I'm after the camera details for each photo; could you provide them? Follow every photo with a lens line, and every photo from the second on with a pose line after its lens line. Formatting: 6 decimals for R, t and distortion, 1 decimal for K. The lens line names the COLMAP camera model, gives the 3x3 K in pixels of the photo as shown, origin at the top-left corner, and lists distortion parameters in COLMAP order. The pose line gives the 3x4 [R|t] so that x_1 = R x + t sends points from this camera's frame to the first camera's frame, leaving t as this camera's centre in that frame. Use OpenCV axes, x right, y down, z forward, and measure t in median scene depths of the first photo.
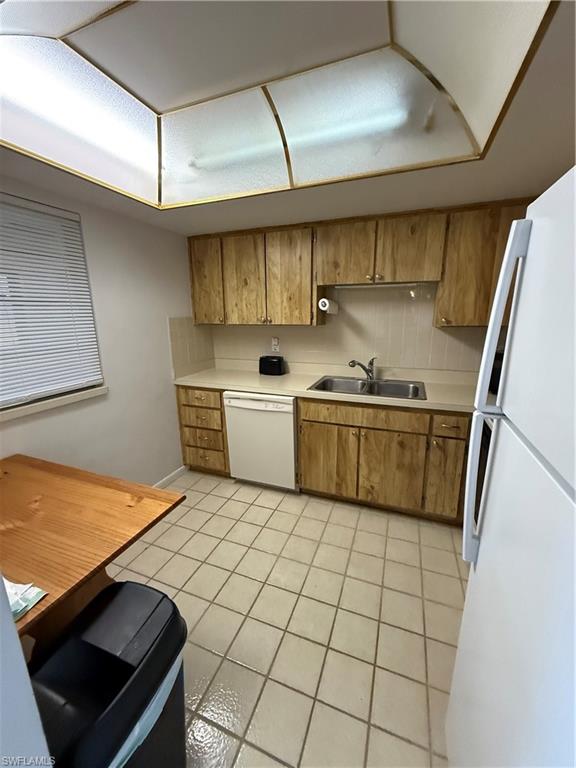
lens RADIAL K [[304.4, 0, 287.2], [0, 304.4, 382.0], [0, 0, 1]] dist [-0.002248, 0.000087]
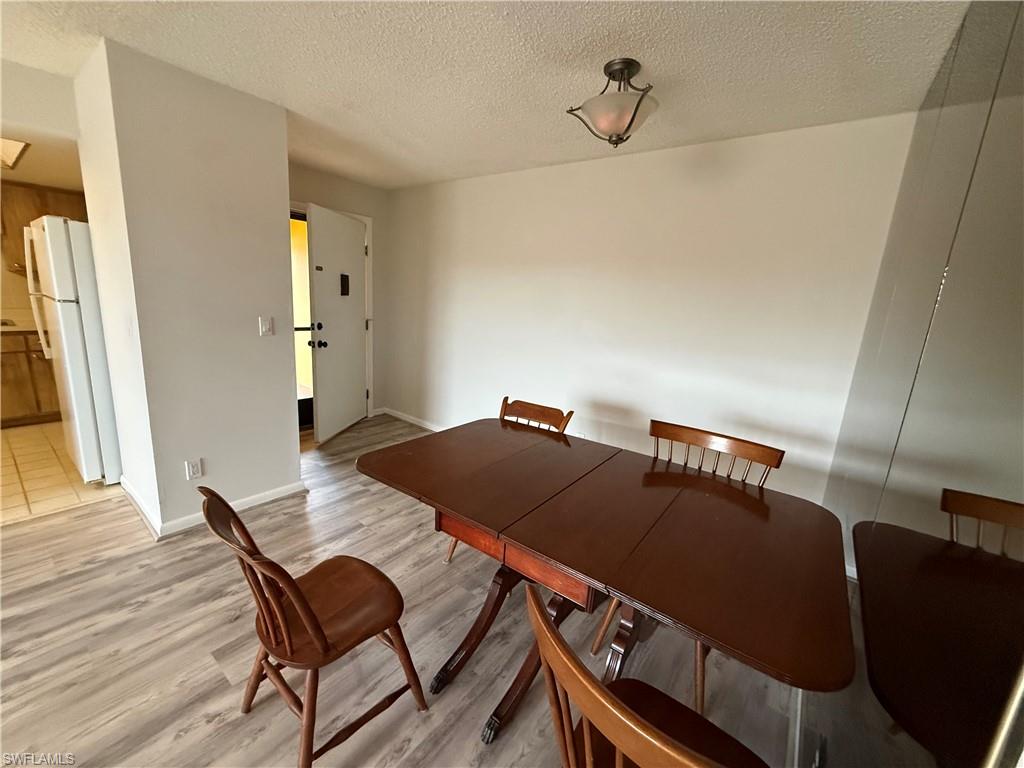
lens RADIAL K [[405.9, 0, 511.1], [0, 405.9, 382.1], [0, 0, 1]] dist [-0.002248, 0.000087]
pose [[0.265180, -0.167215, 0.949589, -0.577044], [0.149388, 0.980080, 0.130866, 0.330813], [-0.952556, 0.107154, 0.284878, -1.284097]]
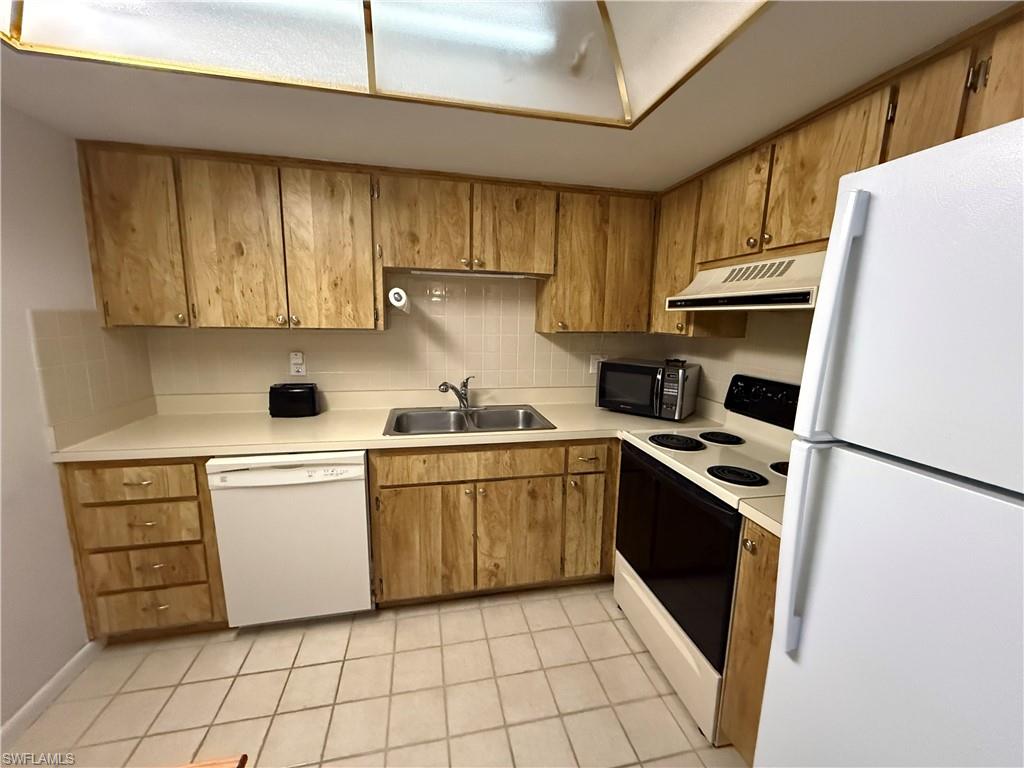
lens RADIAL K [[405.9, 0, 508.2], [0, 405.9, 384.0], [0, 0, 1]] dist [-0.002248, 0.000087]
pose [[0.835971, -0.063759, 0.545057, -0.159413], [0.097493, 0.994683, -0.033173, -0.025151], [-0.540044, 0.080870, 0.837743, 0.182316]]
